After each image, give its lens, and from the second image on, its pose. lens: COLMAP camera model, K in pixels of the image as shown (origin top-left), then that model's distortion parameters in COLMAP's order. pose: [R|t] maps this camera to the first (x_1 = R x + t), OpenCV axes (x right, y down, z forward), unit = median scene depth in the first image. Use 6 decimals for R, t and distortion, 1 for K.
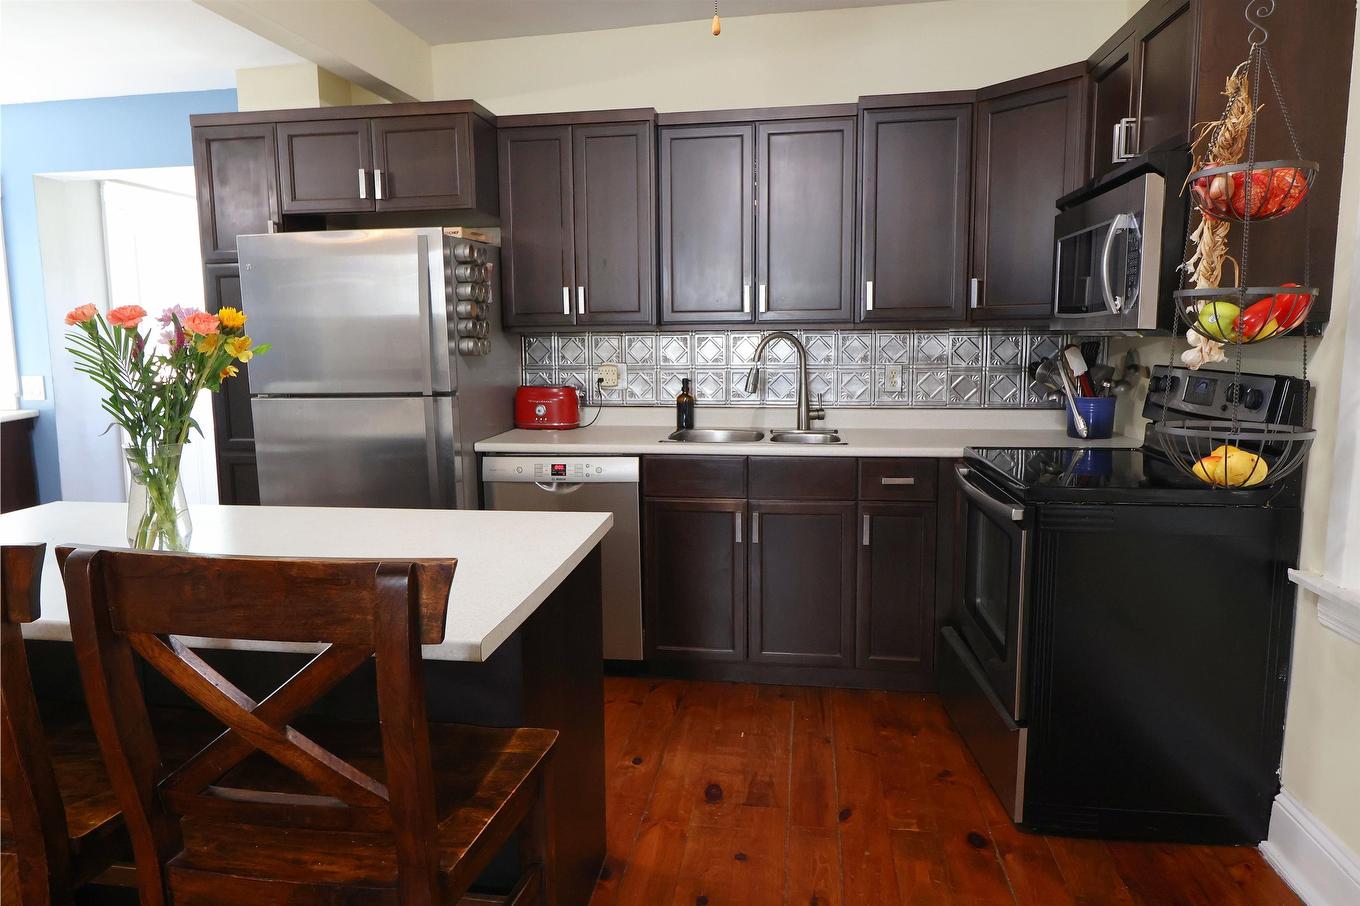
lens RADIAL K [[874.3, 0, 657.3], [0, 874.3, 444.2], [0, 0, 1]] dist [0.031348, 0.001084]
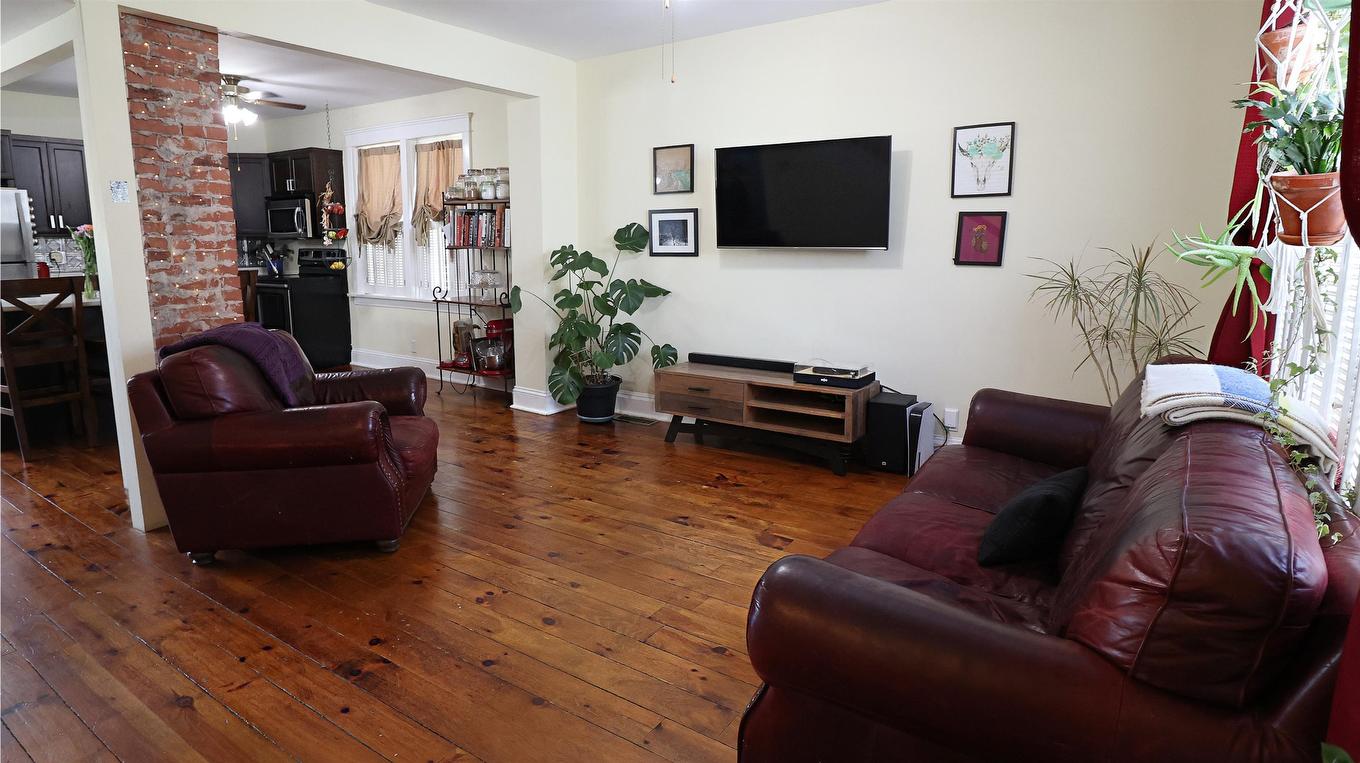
lens RADIAL K [[712.4, 0, 619.1], [0, 712.4, 359.0], [0, 0, 1]] dist [-0.013770, -0.000133]
pose [[0.453420, -0.133659, 0.881218, -1.045215], [0.109218, 0.989573, 0.093897, 0.162850], [-0.884580, 0.053670, 0.463290, -1.035202]]
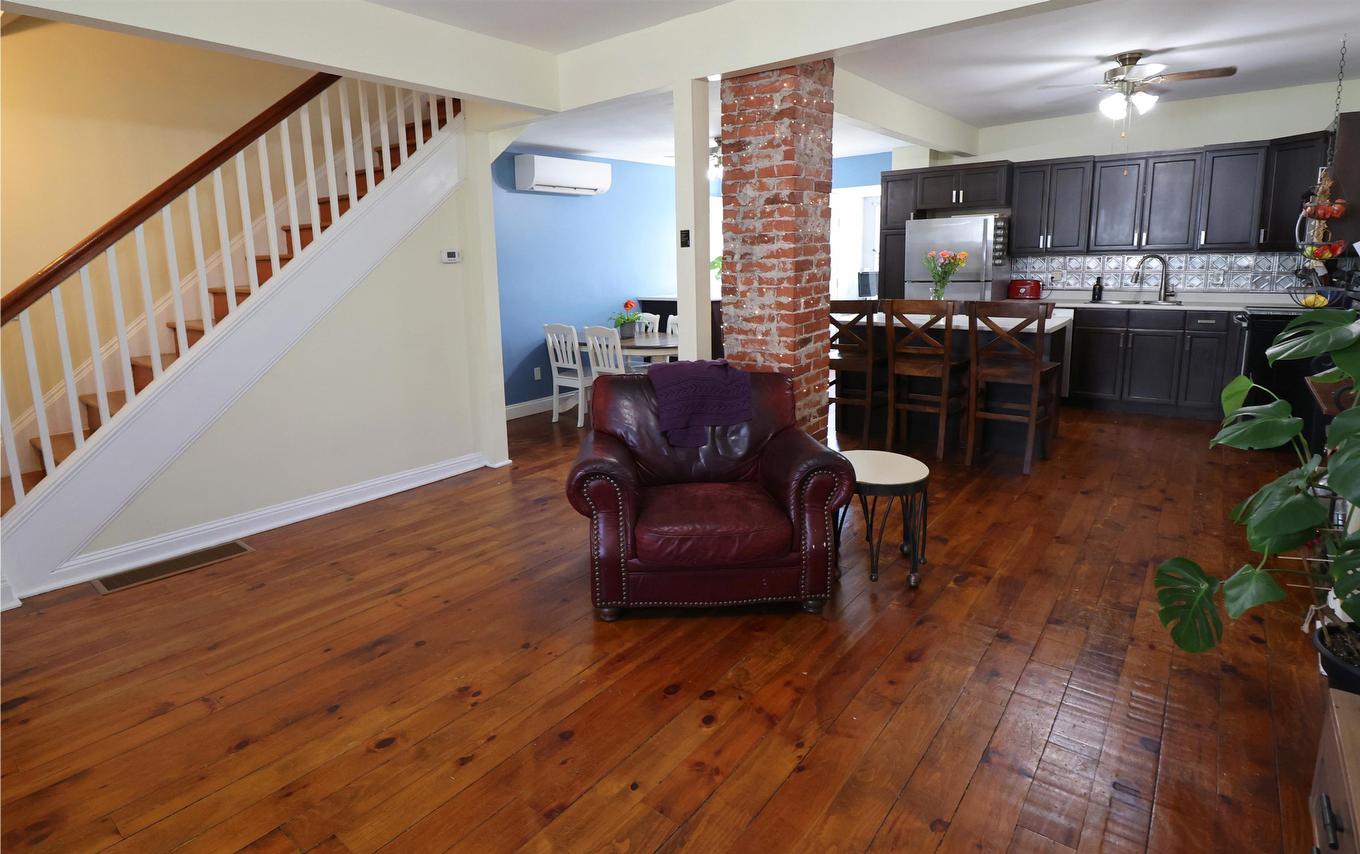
lens RADIAL K [[693.5, 0, 675.8], [0, 693.5, 380.6], [0, 0, 1]] dist [-0.003376, -0.002456]
pose [[0.881146, 0.074078, -0.467006, -0.072722], [-0.047990, 0.996562, 0.067531, 0.117918], [0.470403, -0.037093, 0.881672, -1.029932]]
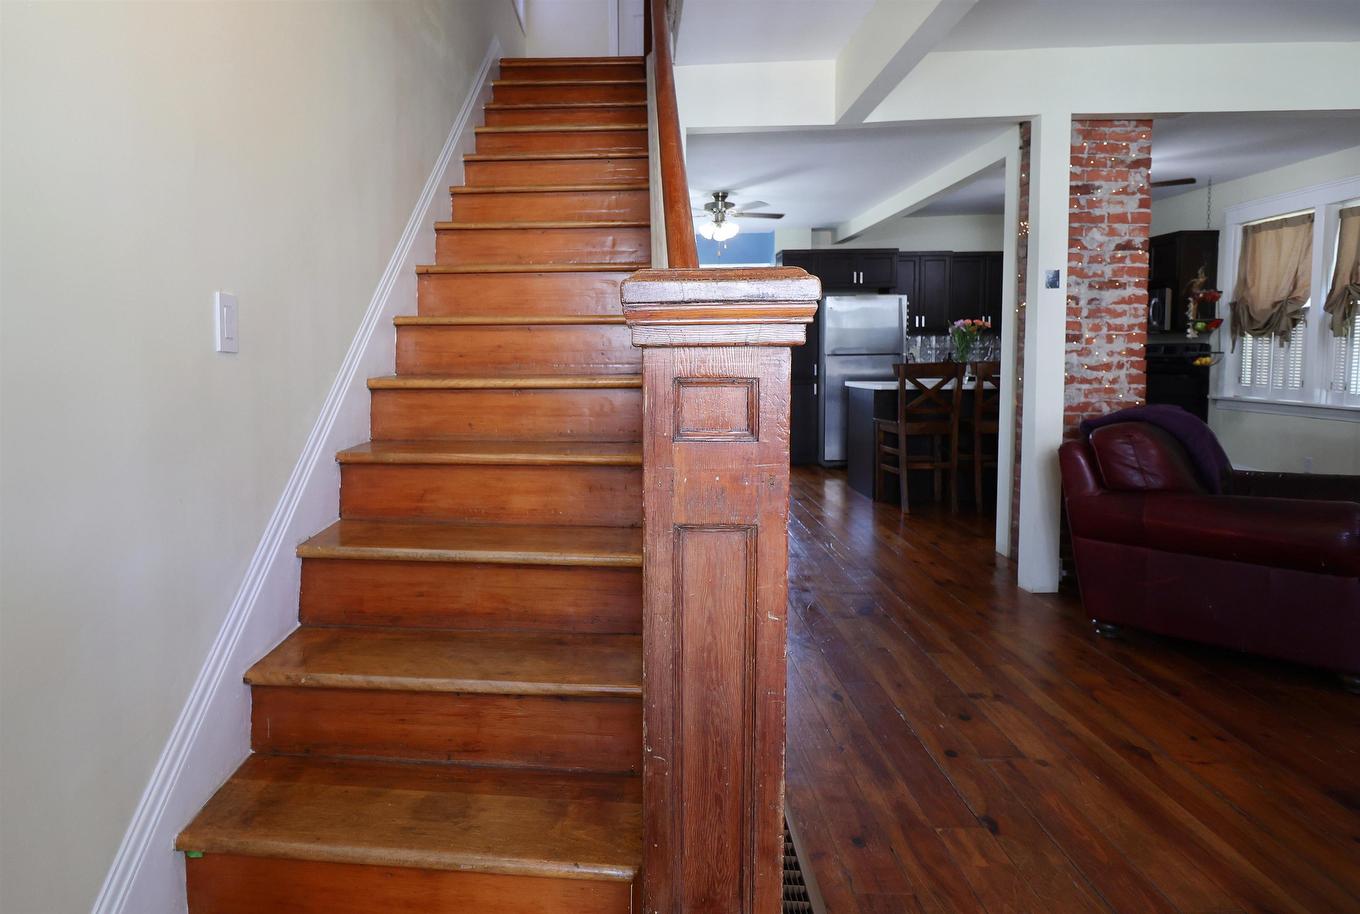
lens RADIAL K [[725.8, 0, 597.4], [0, 725.8, 405.5], [0, 0, 1]] dist [-0.021663, -0.000604]
pose [[0.995194, -0.004406, 0.097819, -1.238901], [0.009997, 0.998339, -0.056741, 0.194195], [-0.097407, 0.057446, 0.993585, -1.005028]]
